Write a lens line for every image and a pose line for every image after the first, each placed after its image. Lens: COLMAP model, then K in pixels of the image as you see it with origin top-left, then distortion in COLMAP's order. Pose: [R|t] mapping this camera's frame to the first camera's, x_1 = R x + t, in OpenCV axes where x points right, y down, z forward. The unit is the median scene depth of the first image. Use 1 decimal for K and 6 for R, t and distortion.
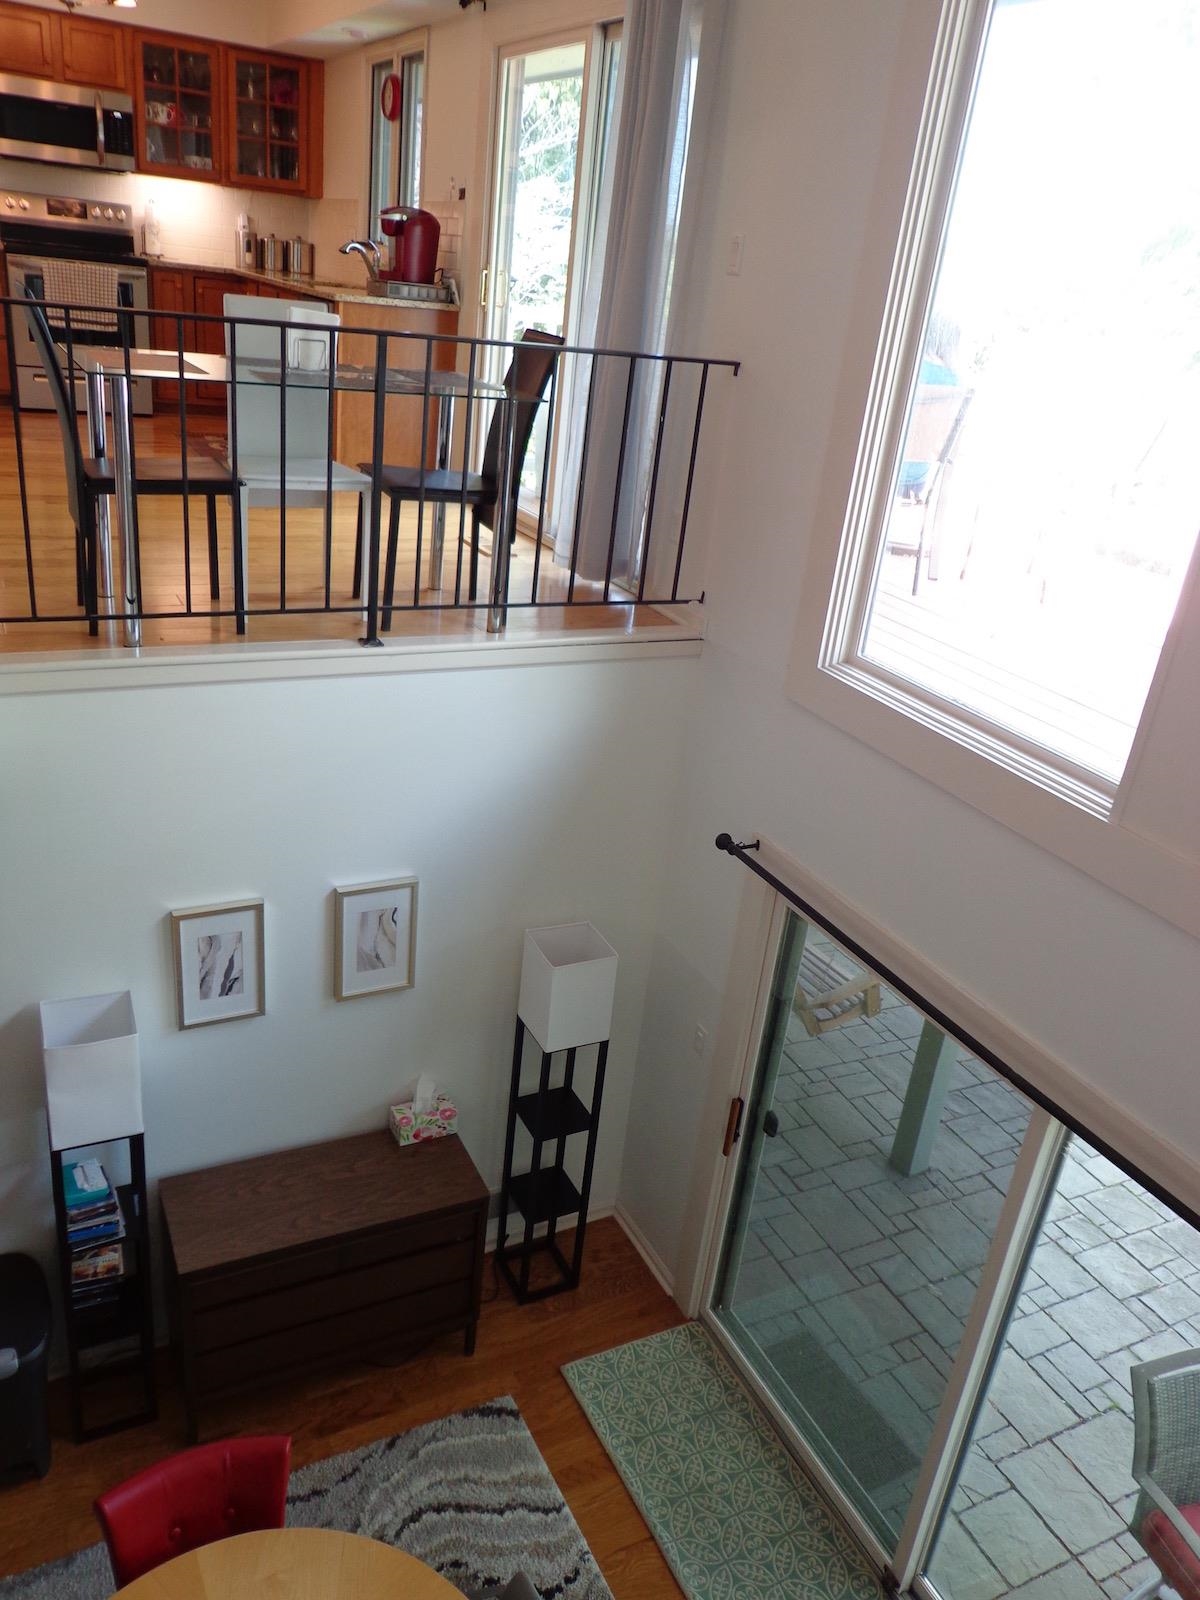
lens RADIAL K [[1199.4, 0, 604.7], [0, 1199.4, 803.3], [0, 0, 1]] dist [-0.002480, 0.012793]
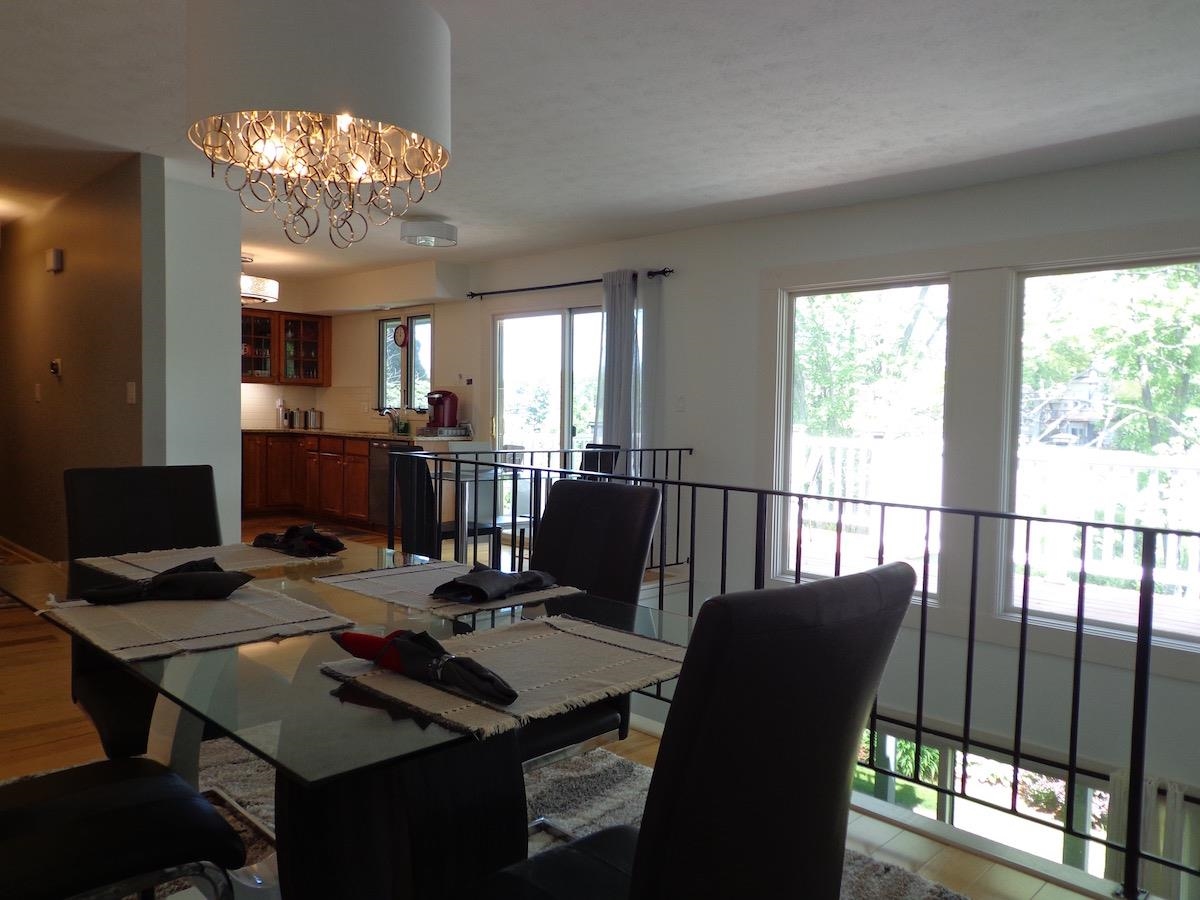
lens RADIAL K [[899.5, 0, 591.9], [0, 899.5, 442.8], [0, 0, 1]] dist [-0.002480, 0.012793]
pose [[0.949915, -0.097772, 0.296821, -0.284670], [0.196218, 0.925839, -0.322988, 0.056625], [-0.243230, 0.365053, 0.898652, -0.215895]]
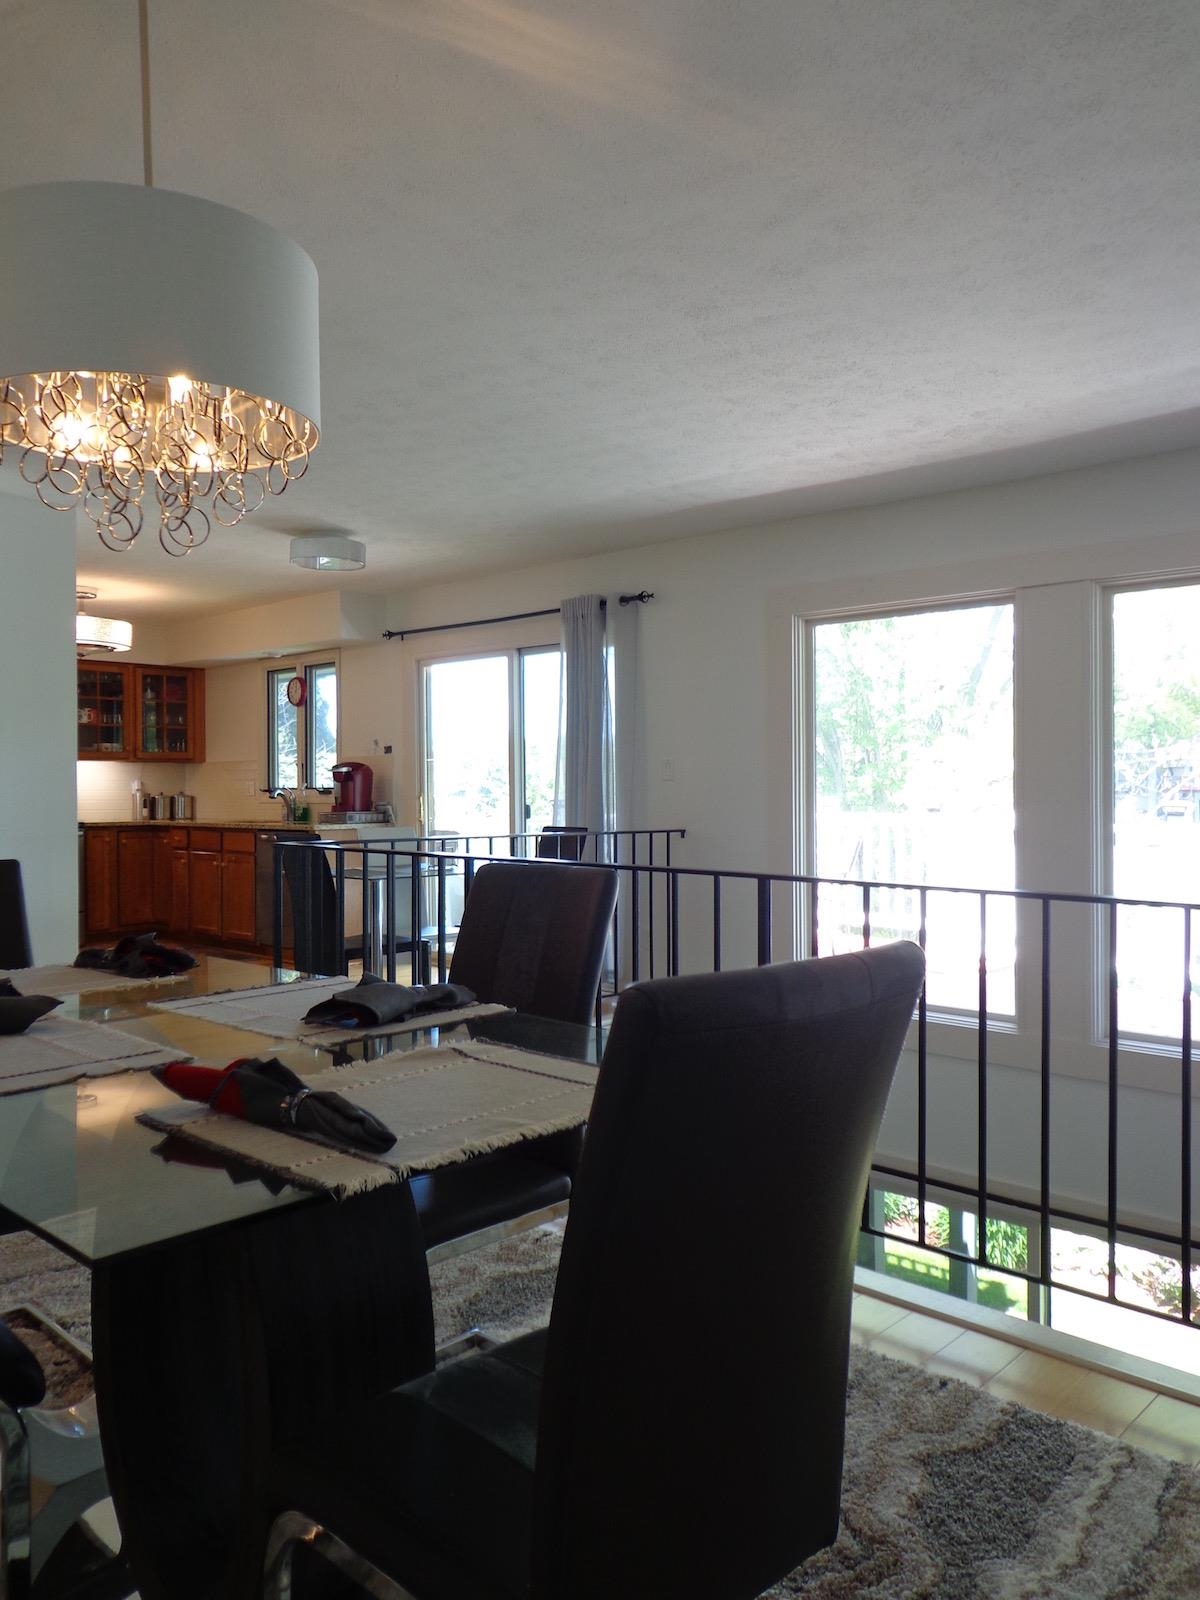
lens RADIAL K [[1199.4, 0, 594.1], [0, 1199.4, 784.3], [0, 0, 1]] dist [-0.002480, 0.012793]
pose [[0.941471, -0.107727, 0.319416, -0.269753], [0.225471, 0.905642, -0.359132, 0.067784], [-0.250588, 0.410131, 0.876925, -0.214844]]
